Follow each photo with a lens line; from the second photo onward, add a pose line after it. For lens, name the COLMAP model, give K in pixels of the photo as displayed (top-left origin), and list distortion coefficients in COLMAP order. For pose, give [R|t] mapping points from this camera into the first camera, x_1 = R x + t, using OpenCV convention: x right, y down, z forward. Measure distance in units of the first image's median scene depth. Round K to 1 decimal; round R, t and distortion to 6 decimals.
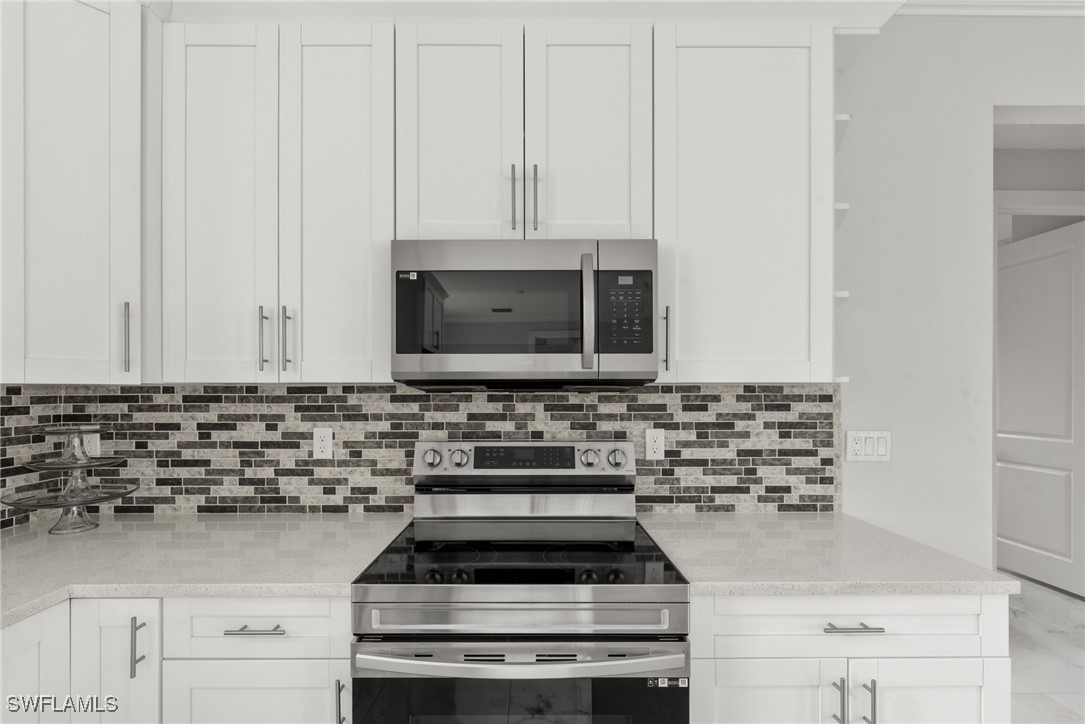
lens RADIAL K [[483.1, 0, 537.9], [0, 483.1, 388.0], [0, 0, 1]] dist [0.001587, 0.000996]
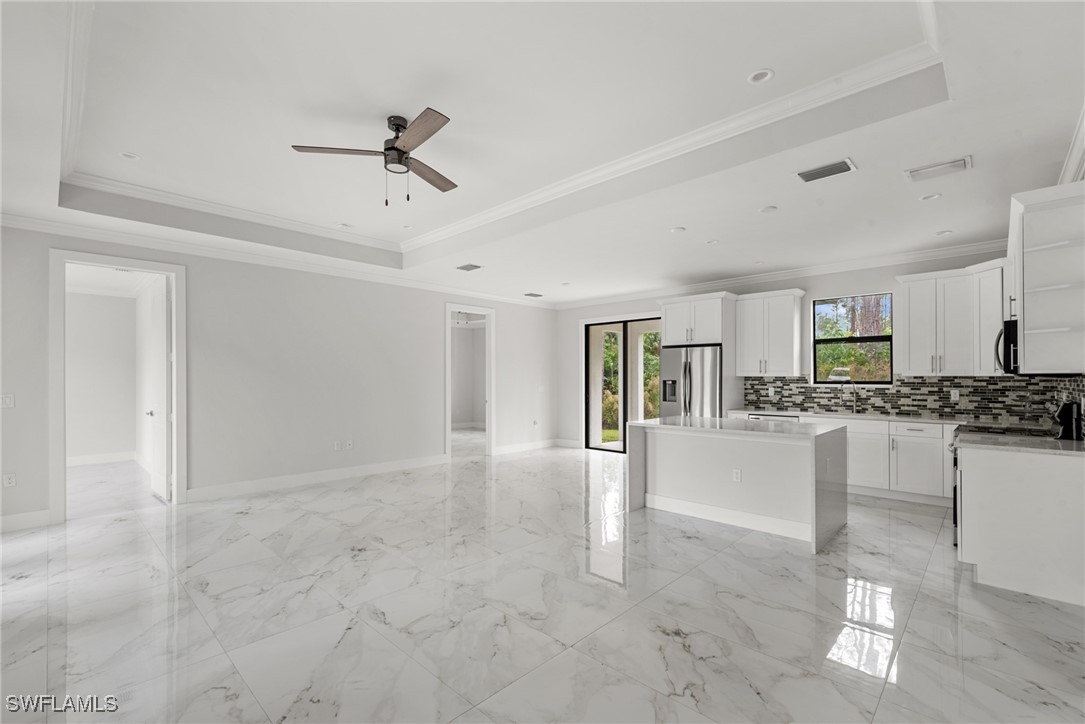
lens RADIAL K [[483.1, 0, 537.6], [0, 483.1, 378.1], [0, 0, 1]] dist [0.001587, 0.000996]
pose [[-0.696397, 0.000200, -0.717656, 3.103843], [0.000748, 1.000000, -0.000448, 0.007173], [0.717656, -0.000849, -0.696397, 0.782982]]
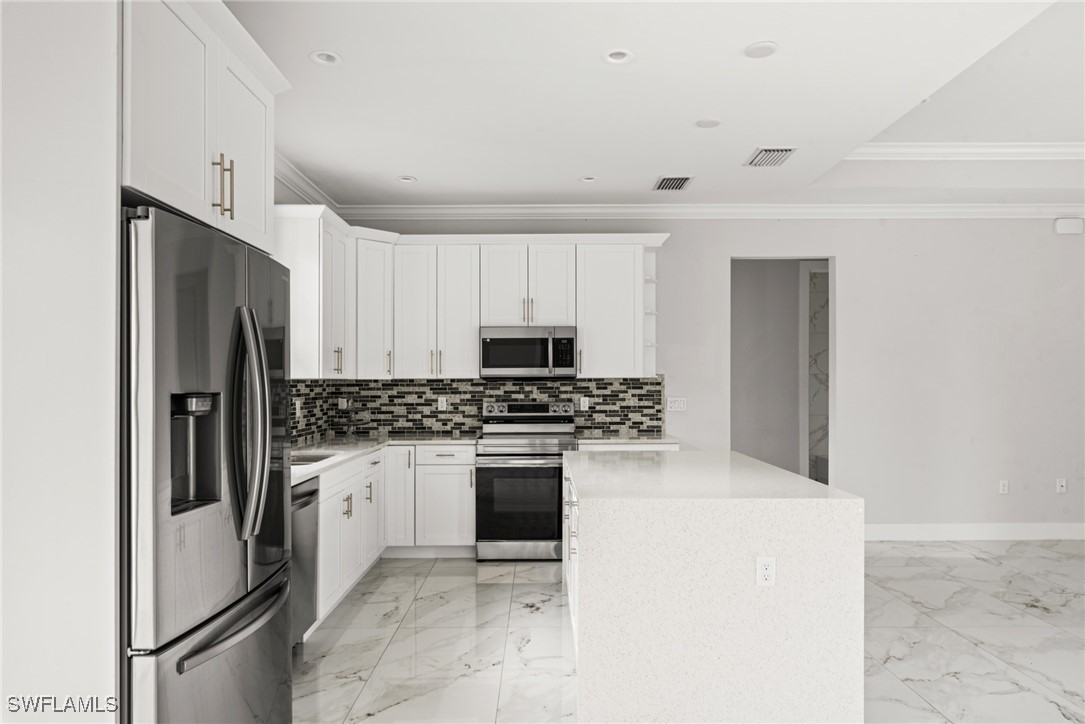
lens RADIAL K [[660.7, 0, 558.5], [0, 660.7, 378.8], [0, 0, 1]] dist [-0.006675, 0.001802]
pose [[0.999909, -0.003549, 0.013012, 0.076477], [0.003602, 0.999985, -0.004047, 0.008226], [-0.012997, 0.004093, 0.999907, -2.195351]]
